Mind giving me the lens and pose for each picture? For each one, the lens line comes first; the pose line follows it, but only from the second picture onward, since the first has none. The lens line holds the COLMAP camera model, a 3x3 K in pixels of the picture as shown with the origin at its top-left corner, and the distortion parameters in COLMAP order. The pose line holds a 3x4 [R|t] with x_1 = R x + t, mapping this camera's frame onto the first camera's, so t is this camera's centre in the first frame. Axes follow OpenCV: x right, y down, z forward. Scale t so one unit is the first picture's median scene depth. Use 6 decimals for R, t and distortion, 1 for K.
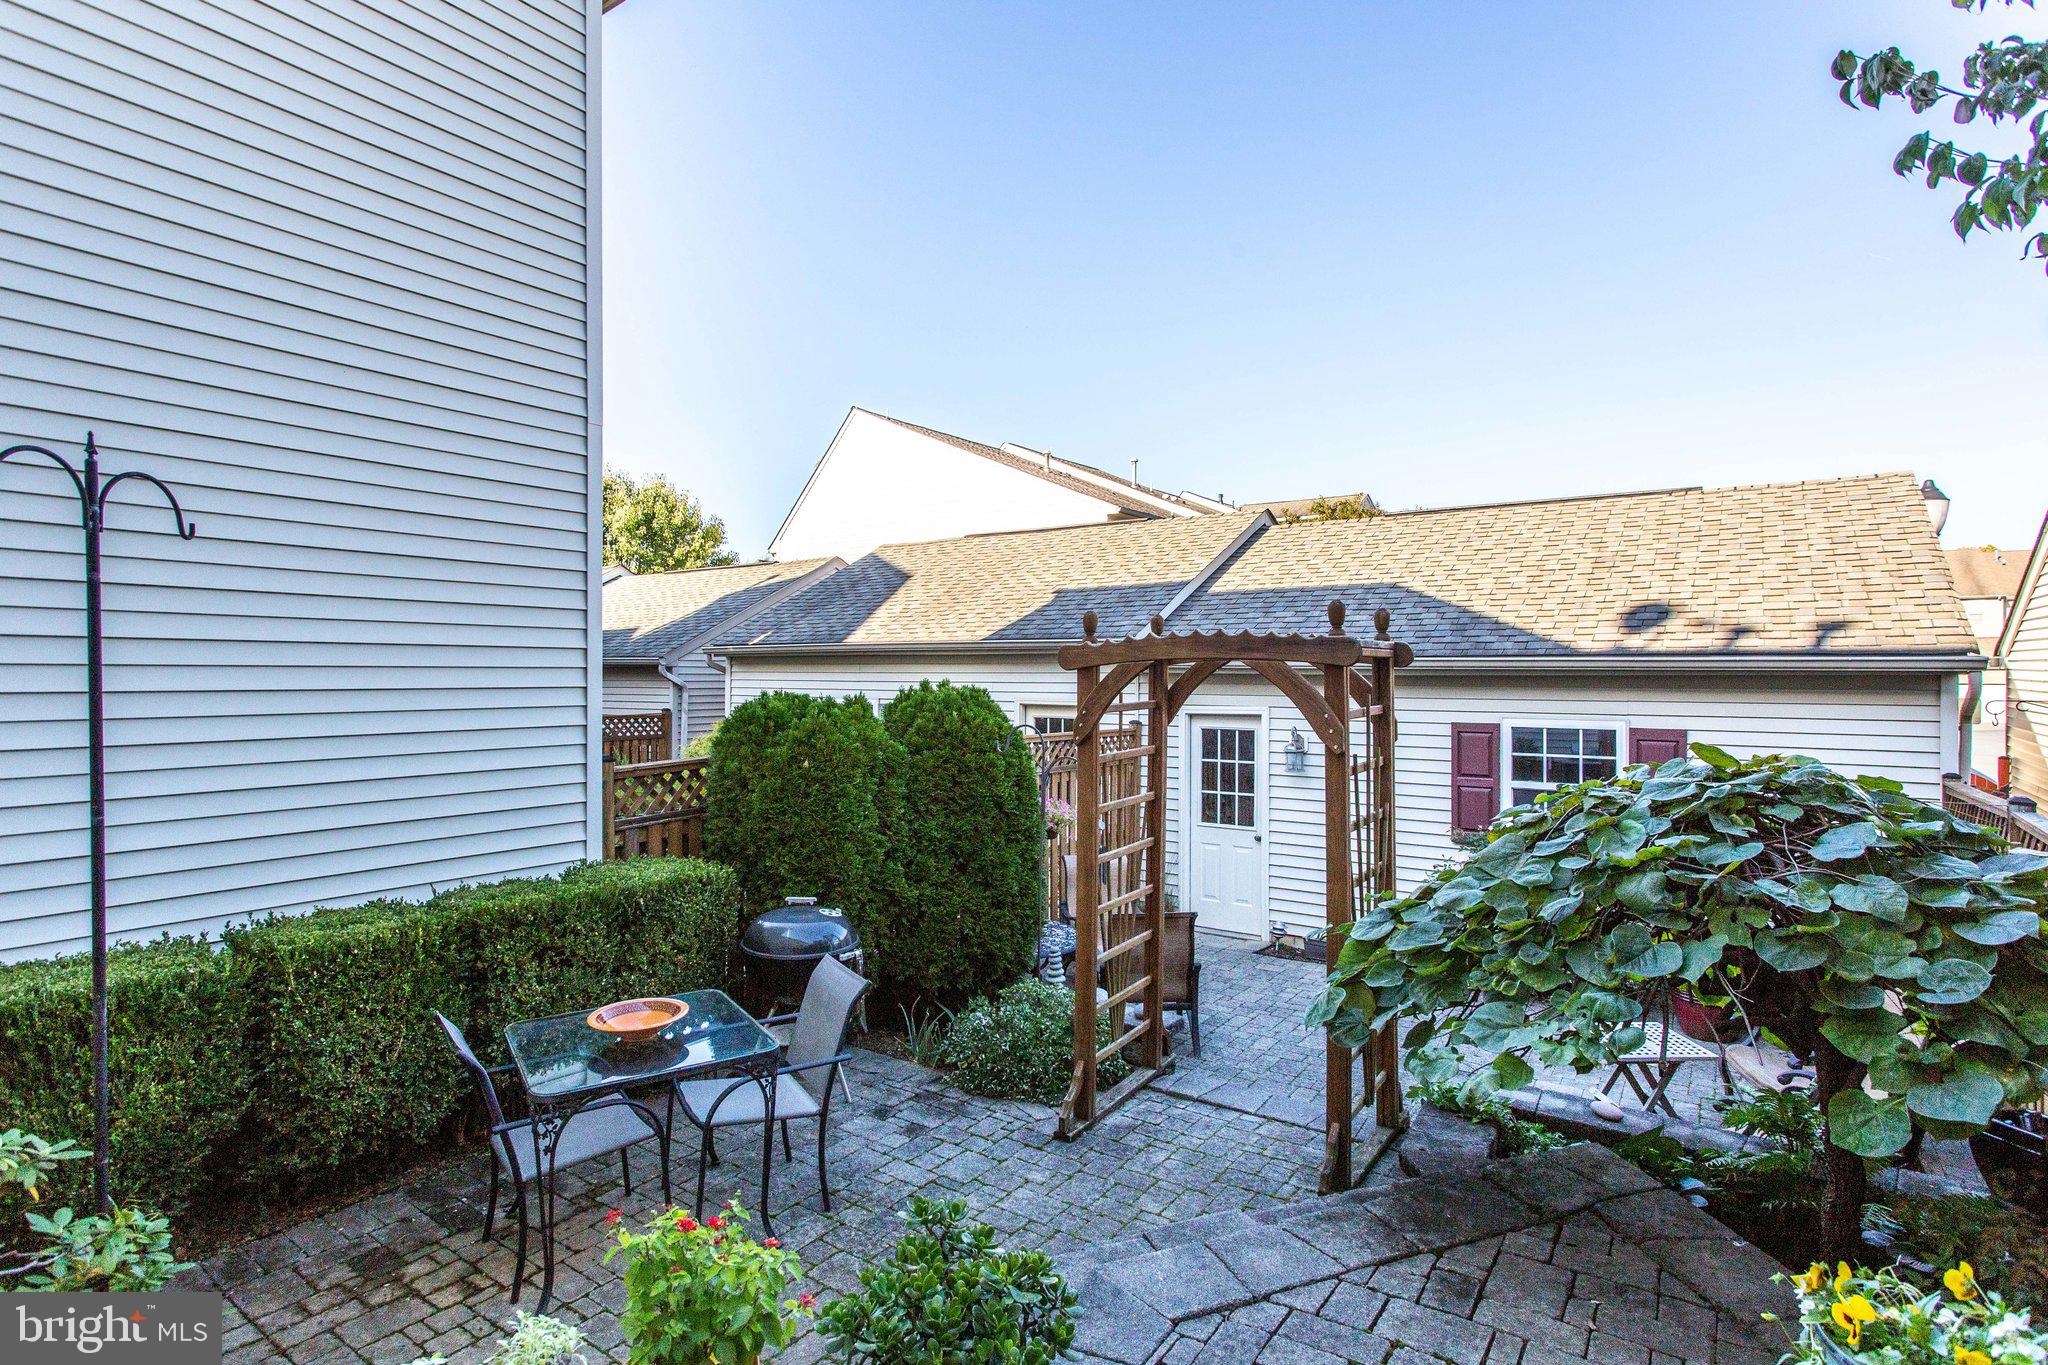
lens RADIAL K [[1052.9, 0, 1024.0], [0, 1052.9, 682.5], [0, 0, 1]] dist [-0.023008, 0.025725]
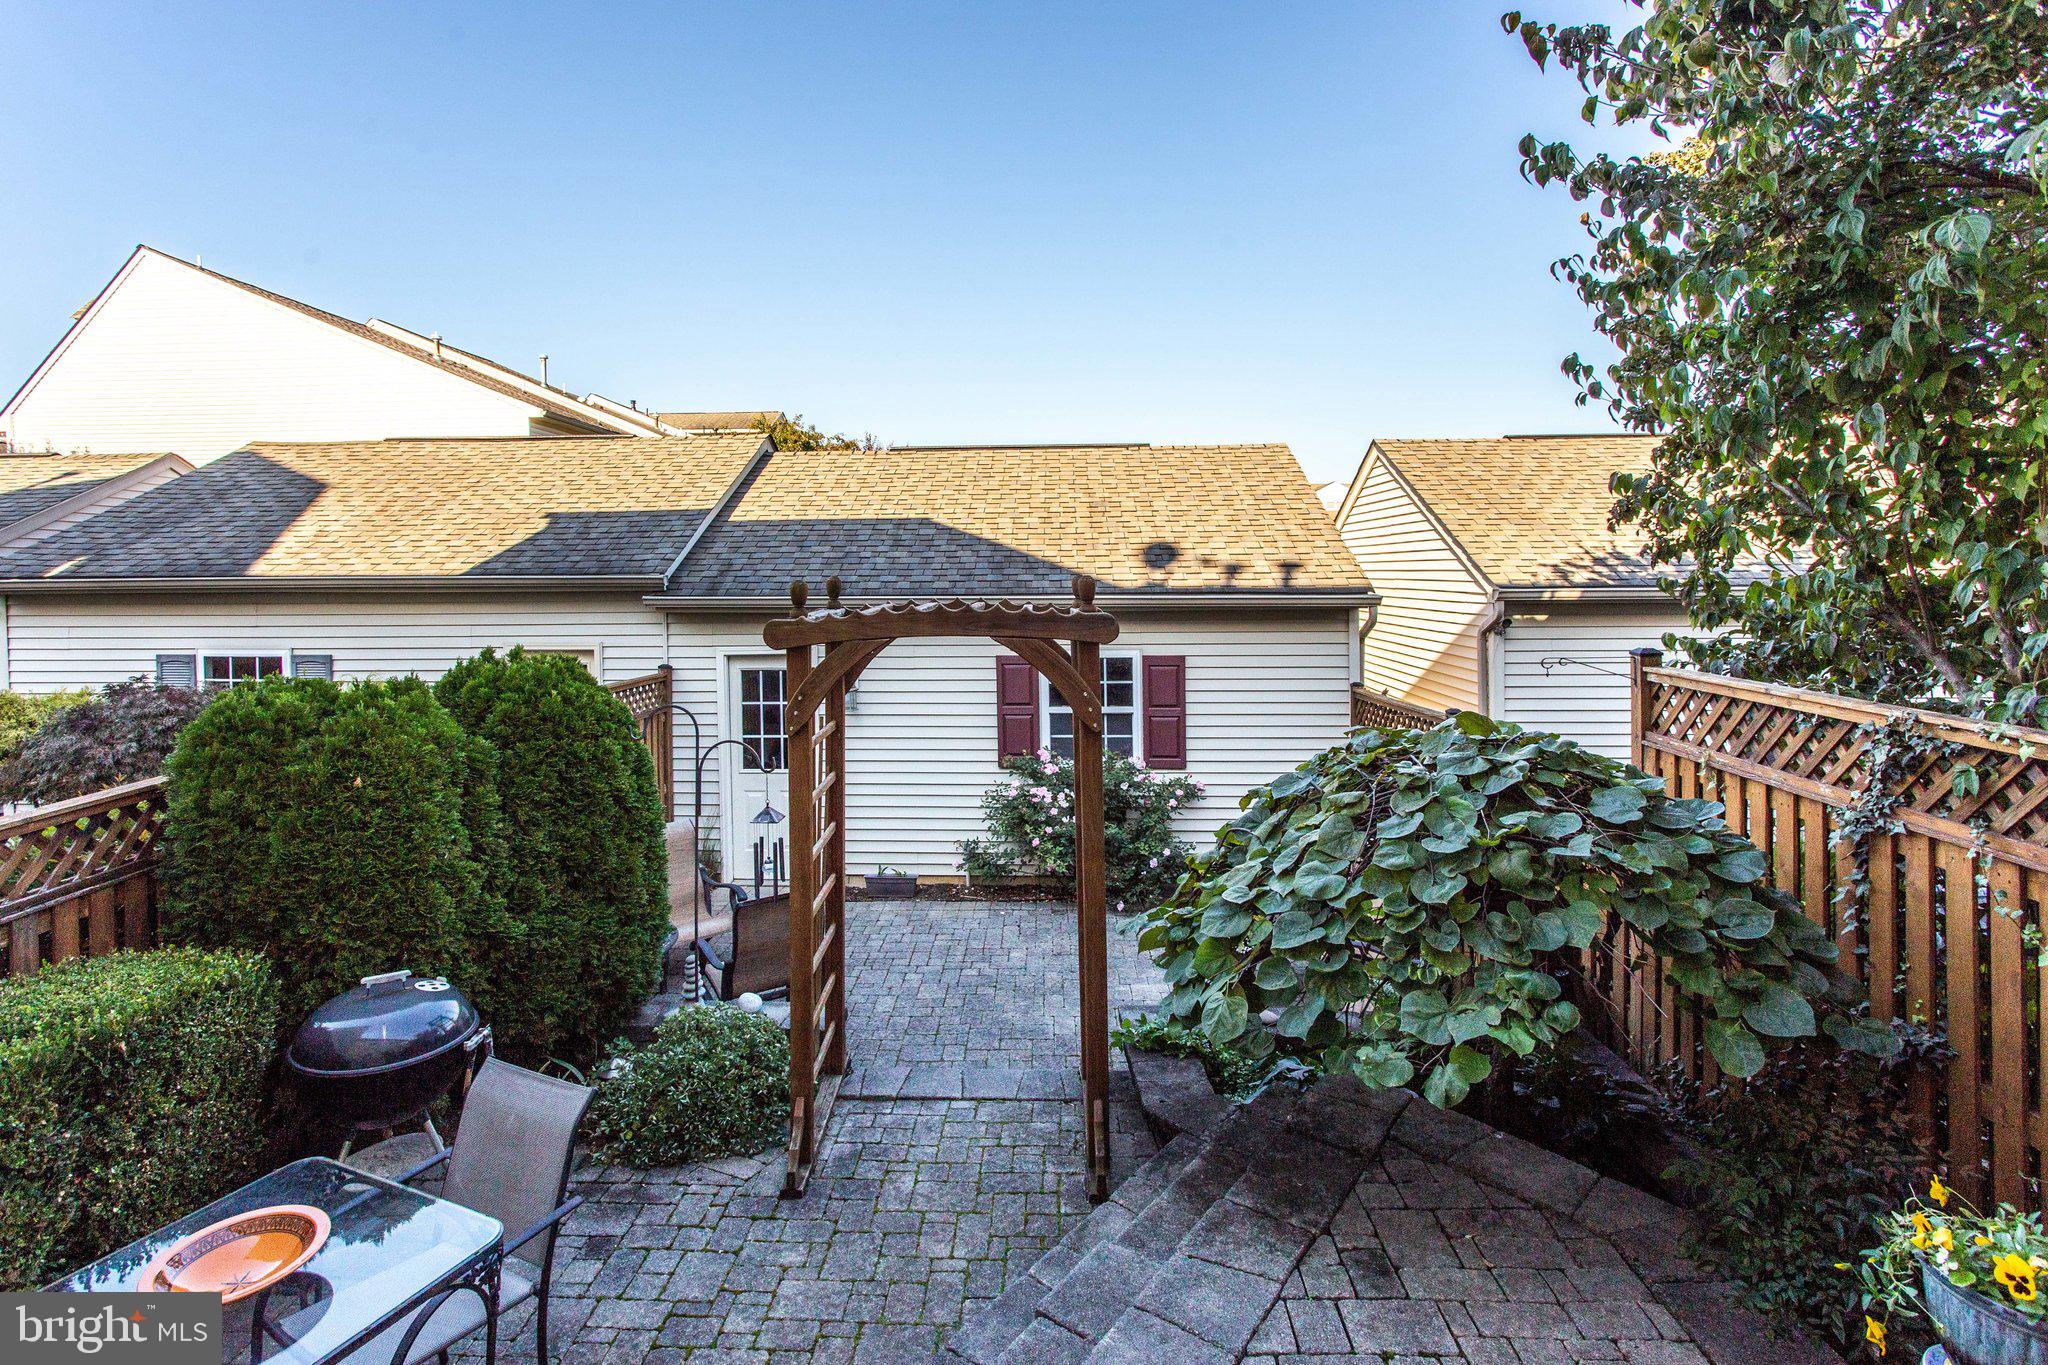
lens RADIAL K [[1026.5, 0, 1024.3], [0, 1026.5, 616.7], [0, 0, 1]] dist [0.009306, 0.000179]
pose [[0.843137, -0.028904, 0.536922, -0.182264], [0.014933, 0.999428, 0.030353, -0.046787], [-0.537492, -0.017574, 0.843086, 0.146386]]
